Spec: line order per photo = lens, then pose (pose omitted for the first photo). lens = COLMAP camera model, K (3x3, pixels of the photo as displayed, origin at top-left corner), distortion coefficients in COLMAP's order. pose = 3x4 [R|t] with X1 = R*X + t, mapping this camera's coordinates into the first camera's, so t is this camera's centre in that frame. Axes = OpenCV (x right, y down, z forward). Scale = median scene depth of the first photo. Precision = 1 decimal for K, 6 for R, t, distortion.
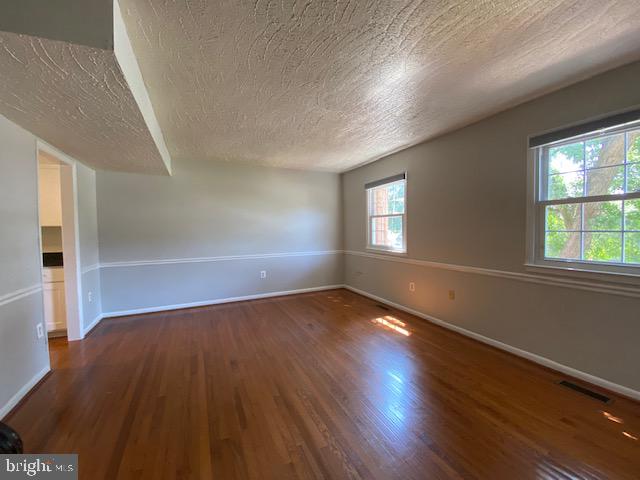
lens RADIAL K [[261.8, 0, 321.8], [0, 261.8, 239.6], [0, 0, 1]] dist [0.010301, -0.014178]
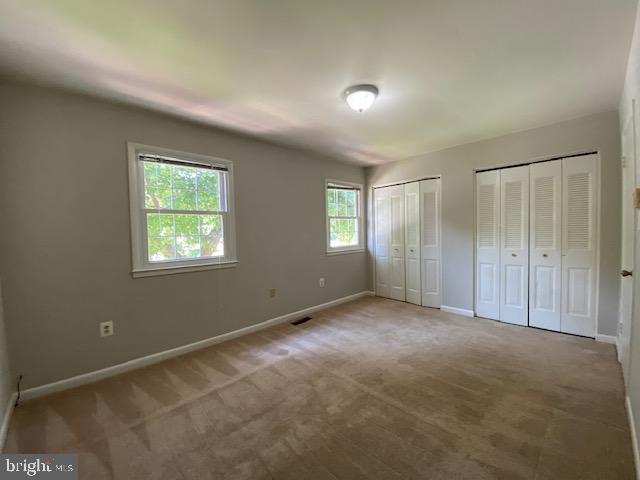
lens RADIAL K [[261.8, 0, 314.6], [0, 261.8, 237.3], [0, 0, 1]] dist [0.010301, -0.014178]
pose [[-0.326293, -0.016818, 0.945119, -0.529767], [0.047699, 0.998275, 0.034231, -0.041911], [-0.944065, 0.056250, -0.324928, 1.049779]]
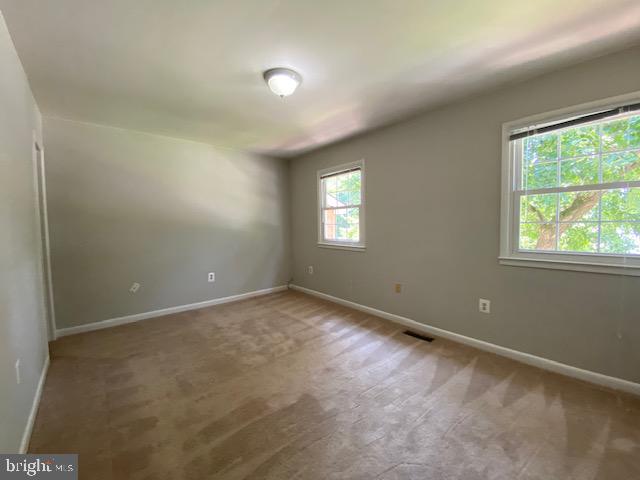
lens RADIAL K [[261.8, 0, 320.1], [0, 261.8, 237.1], [0, 0, 1]] dist [0.010301, -0.014178]
pose [[0.962271, -0.021507, 0.271243, -0.078084], [0.017303, 0.999690, 0.017880, -0.004615], [-0.271544, -0.012512, 0.962345, 0.157707]]
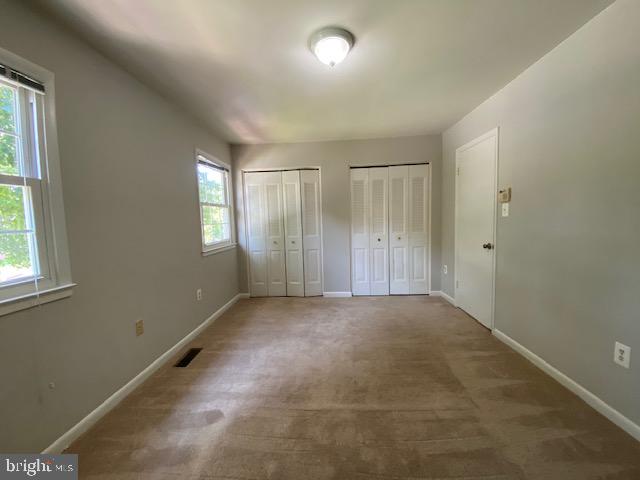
lens RADIAL K [[261.8, 0, 321.2], [0, 261.8, 238.5], [0, 0, 1]] dist [0.010301, -0.014178]
pose [[-0.893138, -0.005667, 0.449747, -0.189813], [0.043266, 0.994201, 0.098447, -0.042489], [-0.447697, 0.107385, -0.887714, 1.195433]]
